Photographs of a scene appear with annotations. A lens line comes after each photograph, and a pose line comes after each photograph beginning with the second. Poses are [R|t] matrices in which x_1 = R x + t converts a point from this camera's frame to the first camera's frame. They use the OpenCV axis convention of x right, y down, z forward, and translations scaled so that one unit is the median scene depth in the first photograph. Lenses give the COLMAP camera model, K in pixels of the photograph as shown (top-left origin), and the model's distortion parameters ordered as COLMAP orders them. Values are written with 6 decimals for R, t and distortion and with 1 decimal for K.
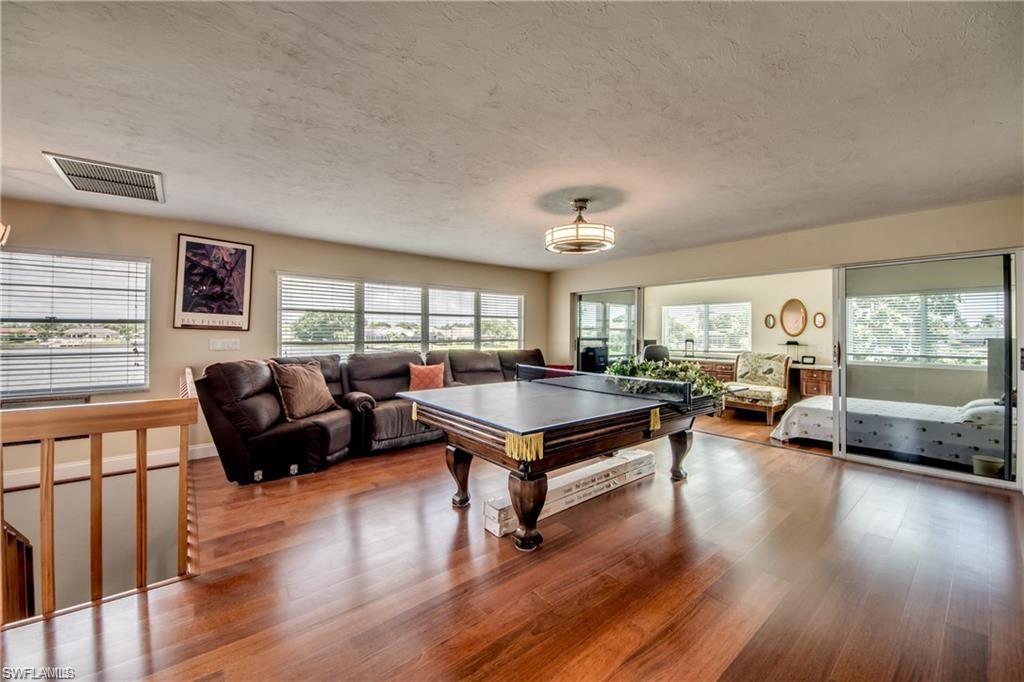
lens RADIAL K [[396.2, 0, 506.6], [0, 396.2, 333.9], [0, 0, 1]] dist [0.006017, -0.008337]
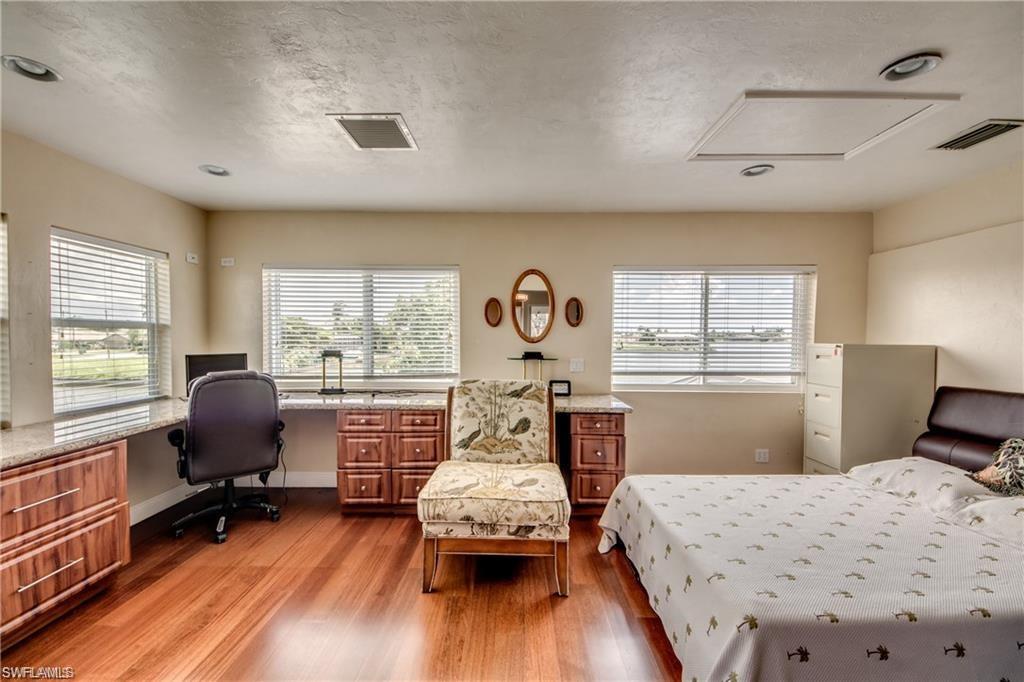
lens RADIAL K [[396.2, 0, 509.0], [0, 396.2, 340.2], [0, 0, 1]] dist [0.006017, -0.008337]
pose [[0.650509, -0.007077, 0.759465, 0.316963], [0.001728, 0.999968, 0.007838, -0.001173], [-0.759496, -0.003786, 0.650501, 0.703859]]
